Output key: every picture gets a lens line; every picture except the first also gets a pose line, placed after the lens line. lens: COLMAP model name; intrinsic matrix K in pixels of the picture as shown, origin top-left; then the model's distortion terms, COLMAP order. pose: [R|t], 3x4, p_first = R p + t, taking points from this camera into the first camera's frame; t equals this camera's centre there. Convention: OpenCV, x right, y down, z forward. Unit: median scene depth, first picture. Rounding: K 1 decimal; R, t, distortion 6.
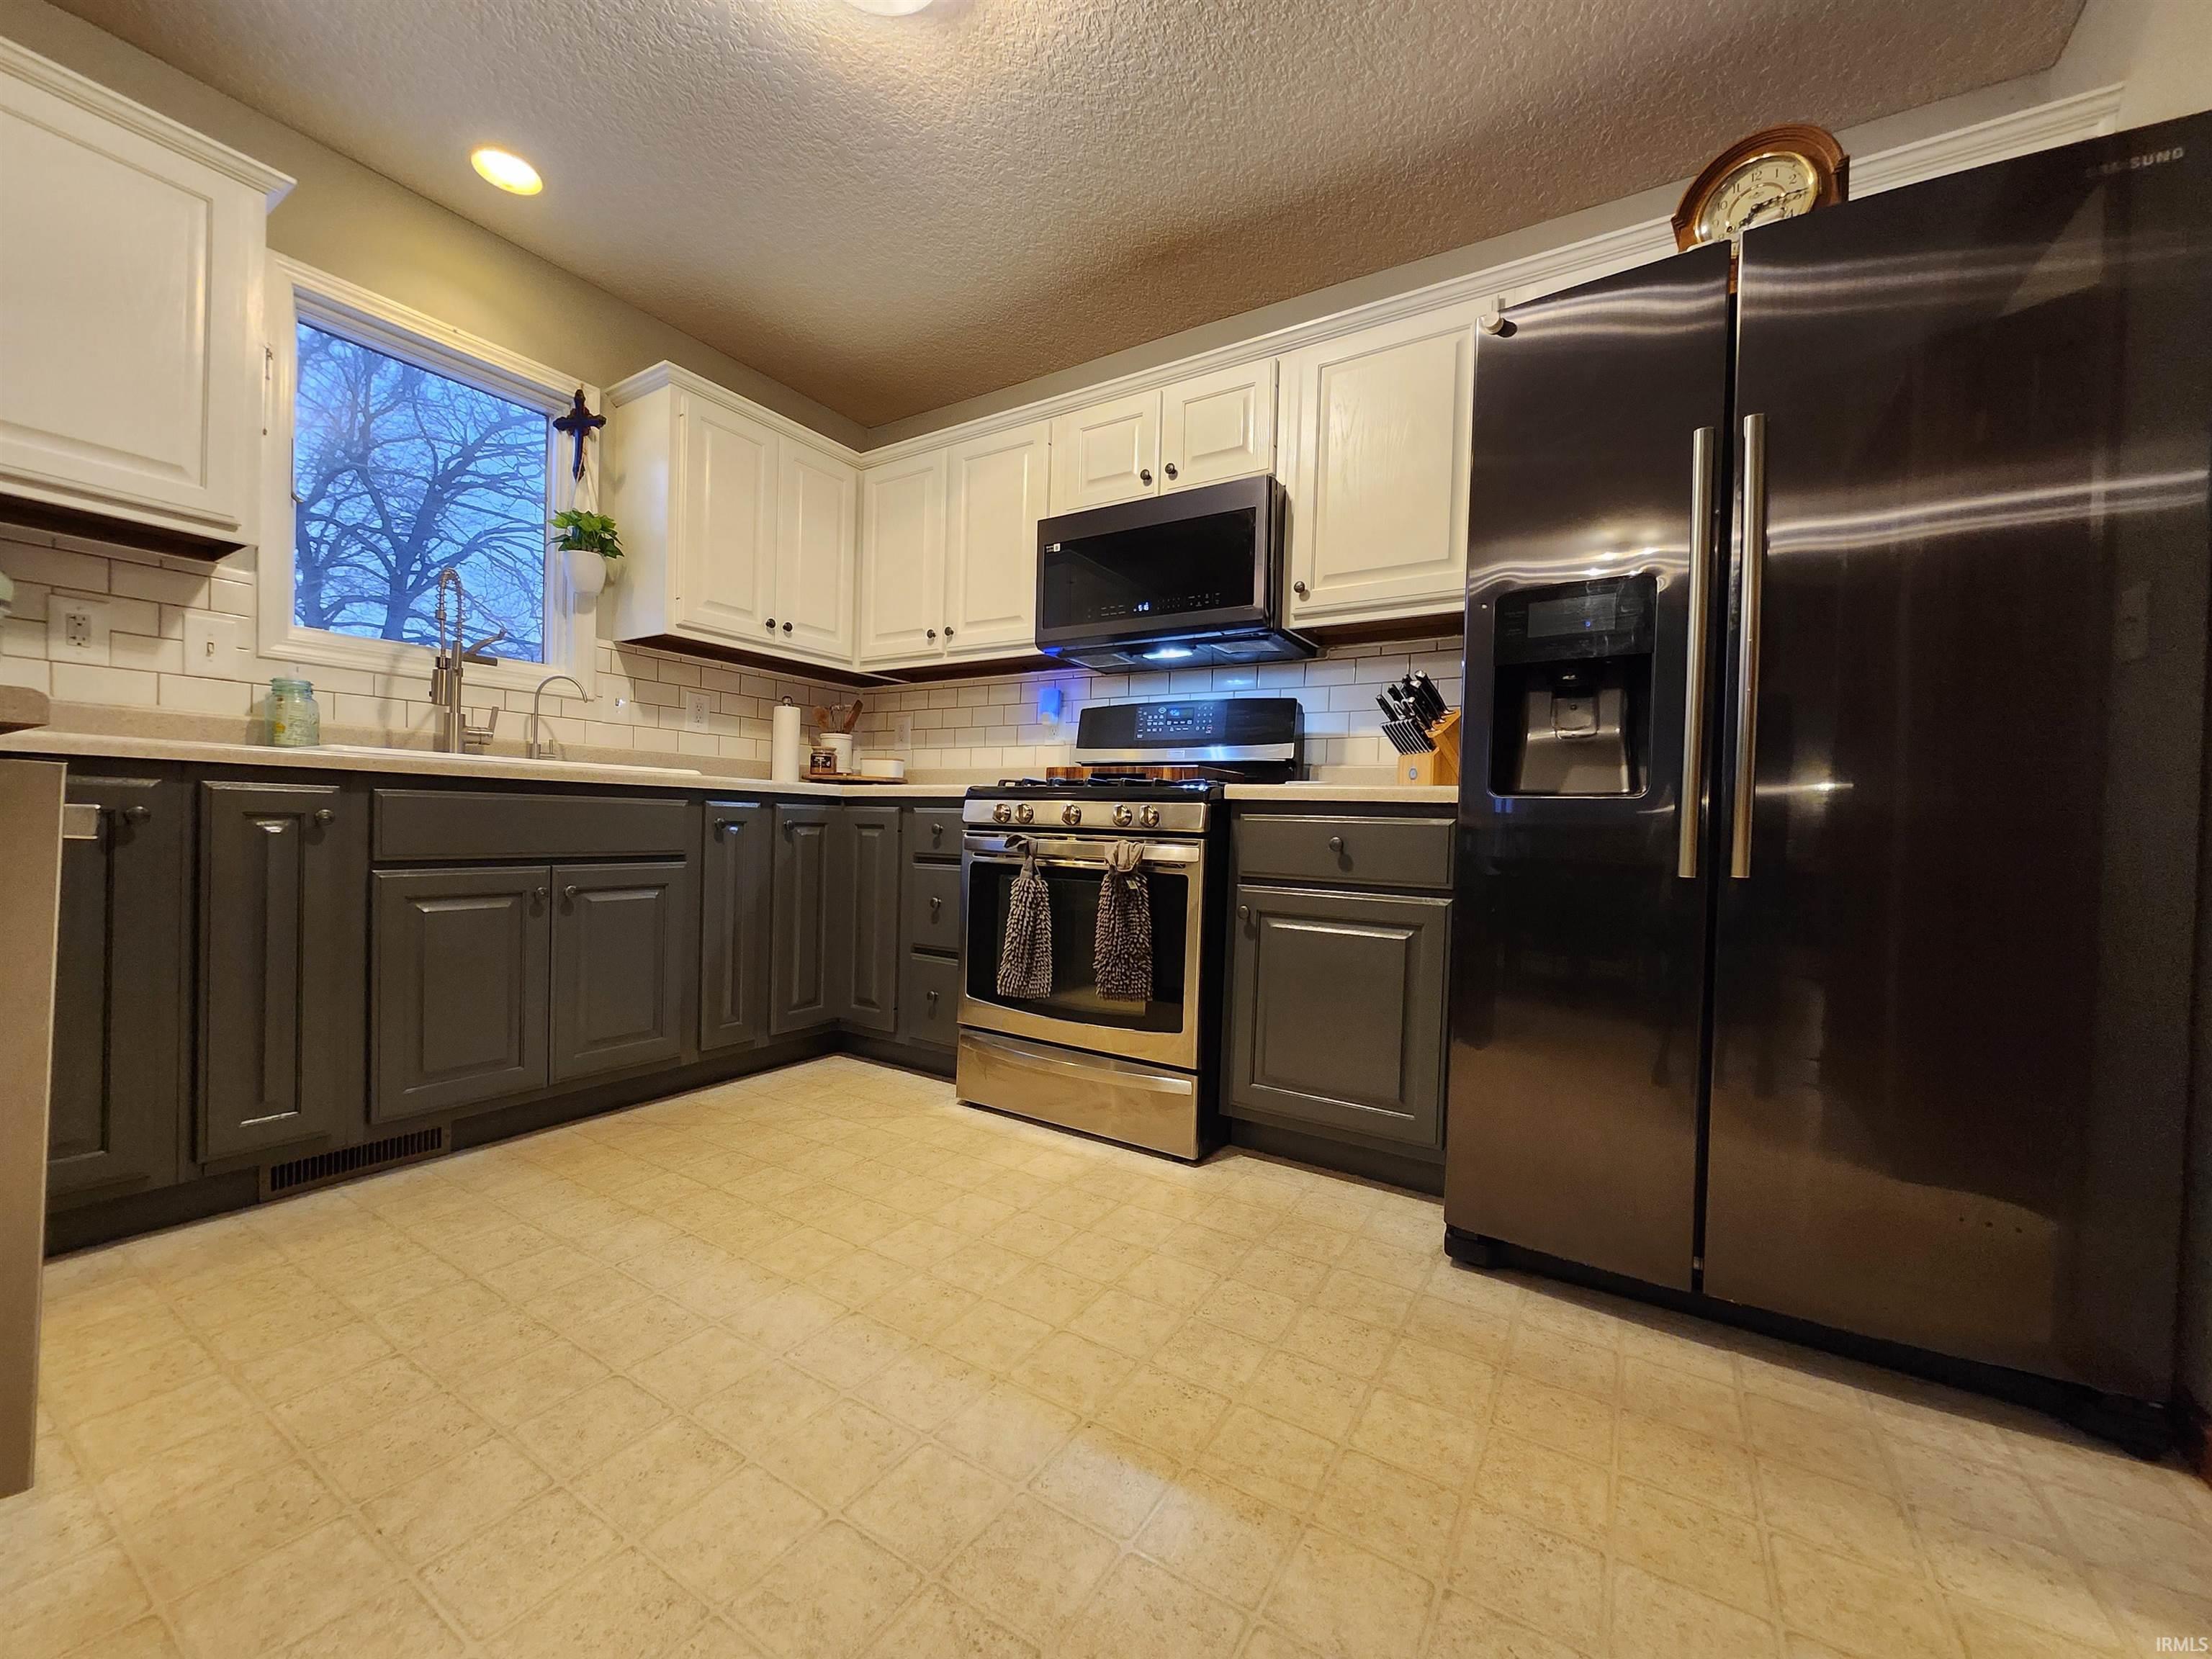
lens RADIAL K [[866.5, 0, 1103.0], [0, 866.5, 830.3], [0, 0, 1]] dist [-0.004543, -0.000260]
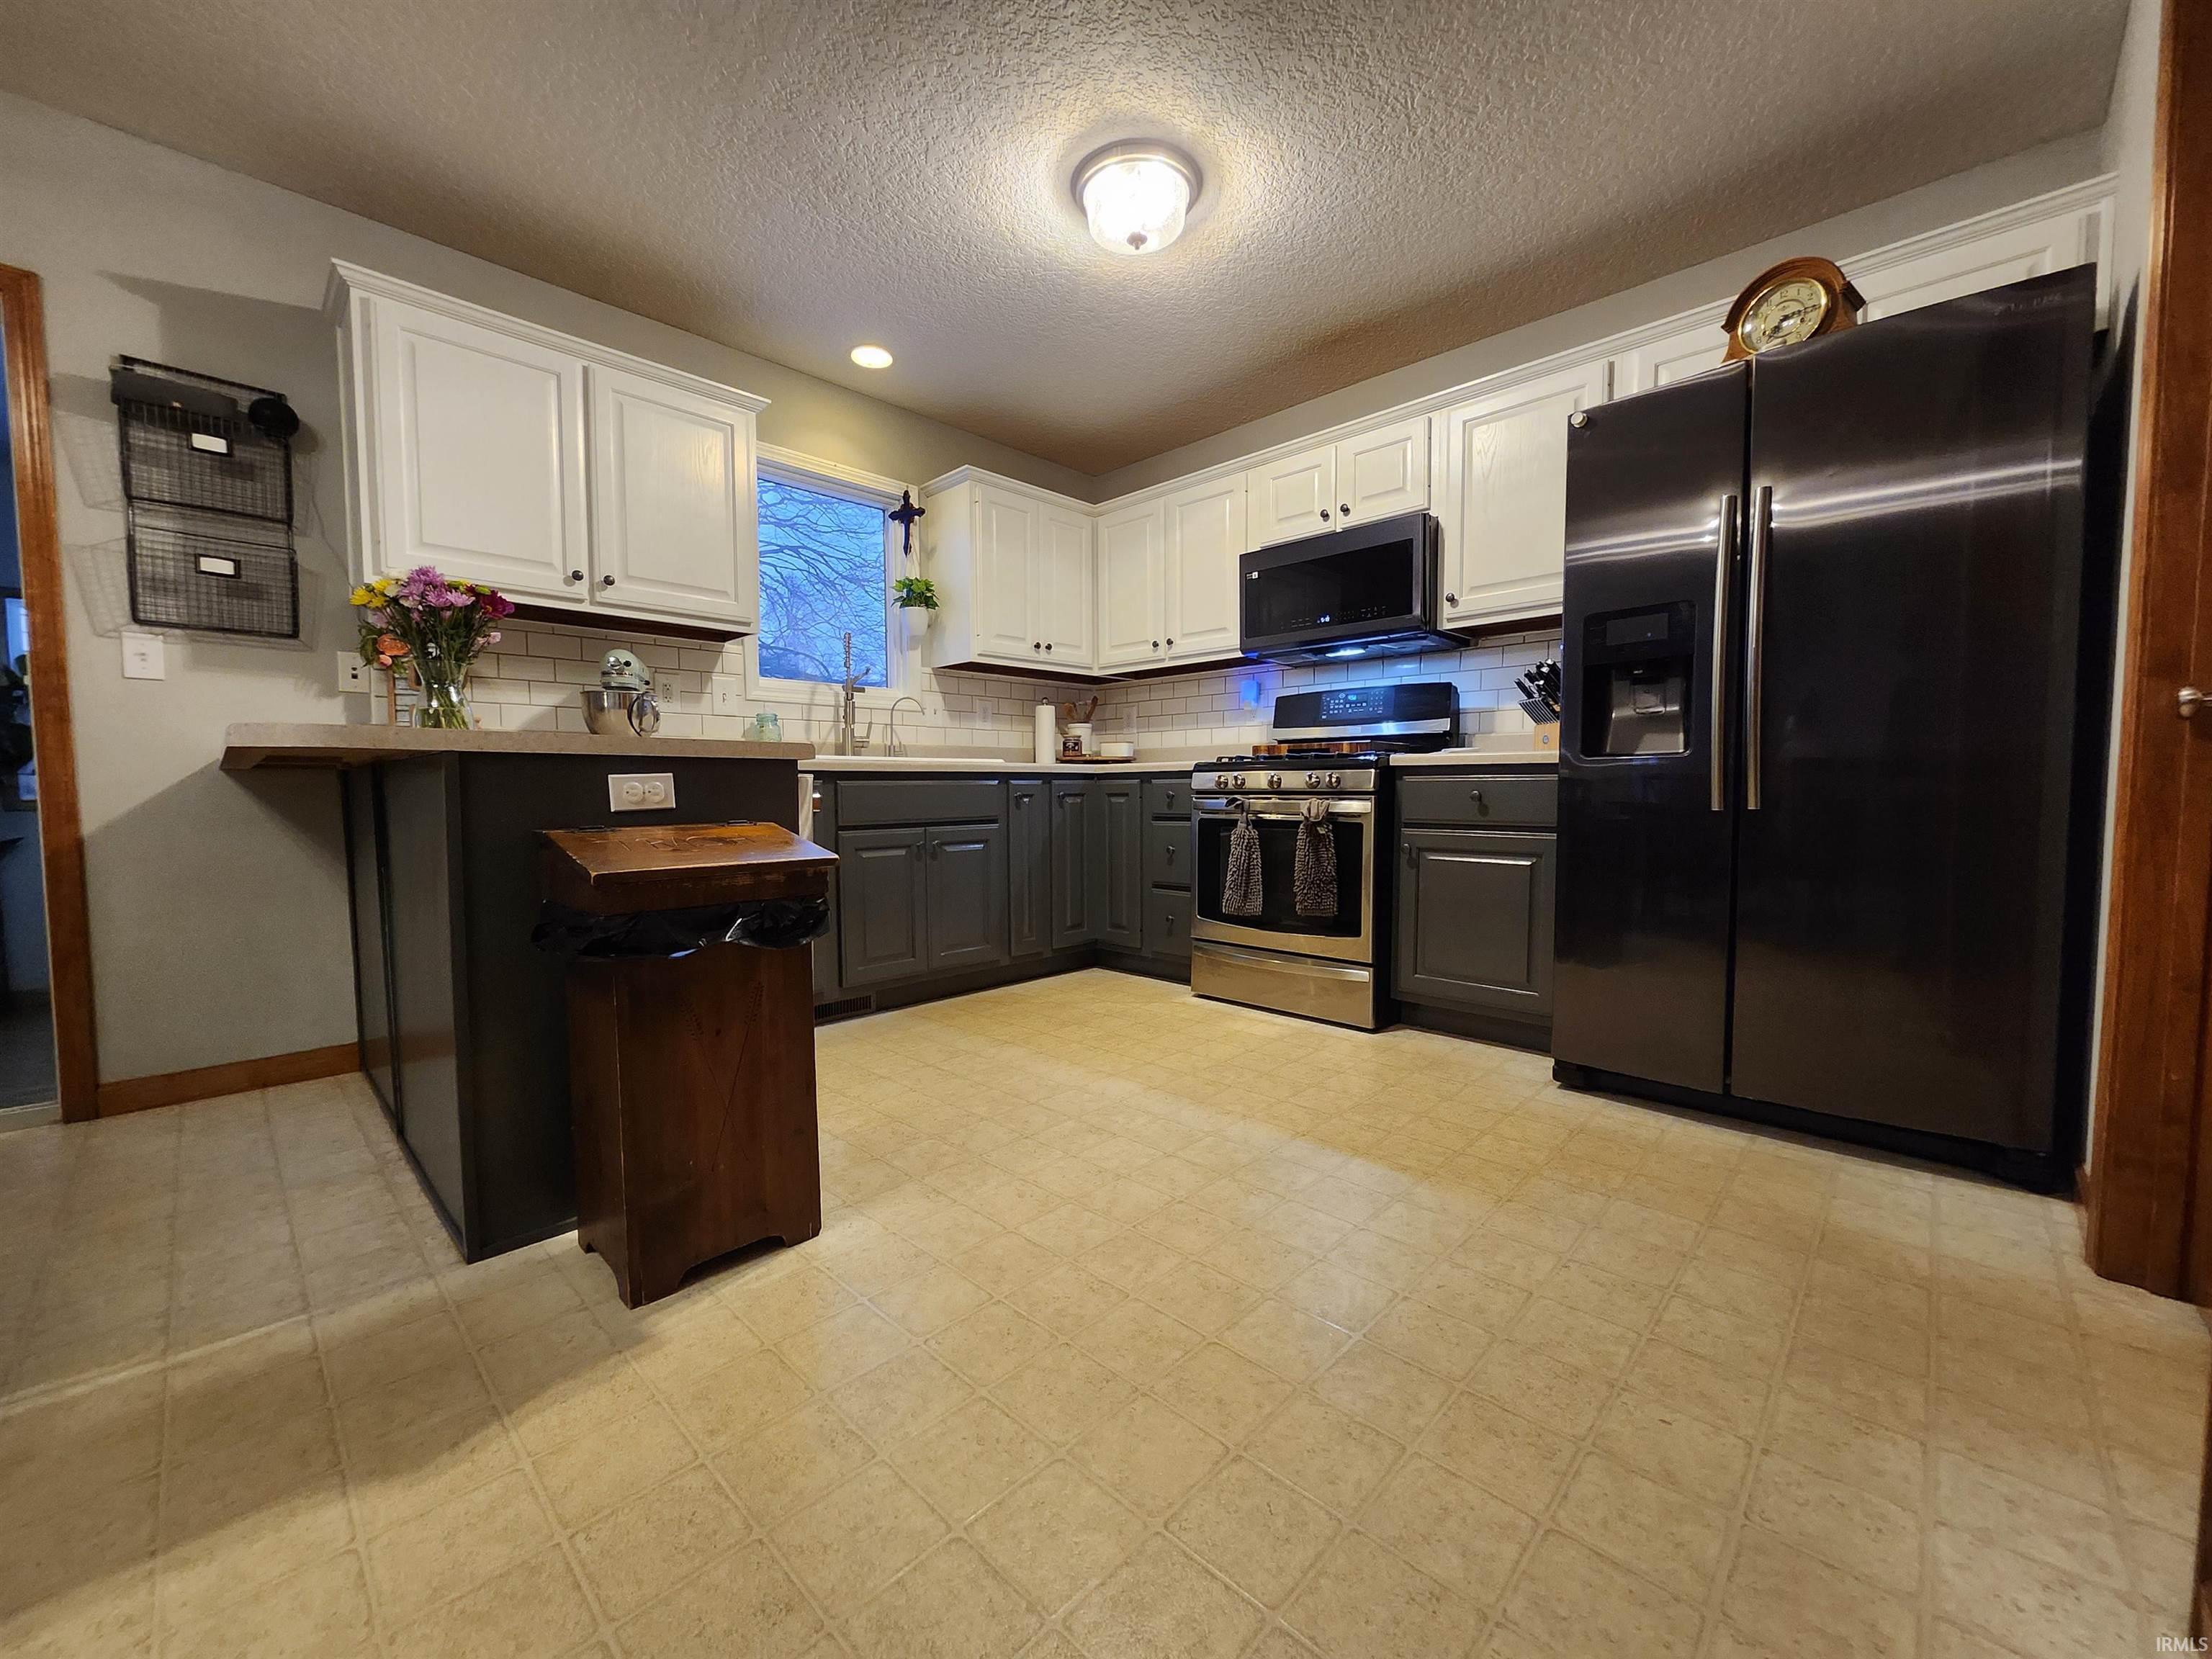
lens RADIAL K [[866.5, 0, 1095.8], [0, 866.5, 833.7], [0, 0, 1]] dist [-0.004543, -0.000260]
pose [[0.976137, -0.023360, -0.215895, -0.018036], [0.032634, 0.998687, 0.039492, 0.001511], [0.214689, -0.045595, 0.975618, -0.396643]]
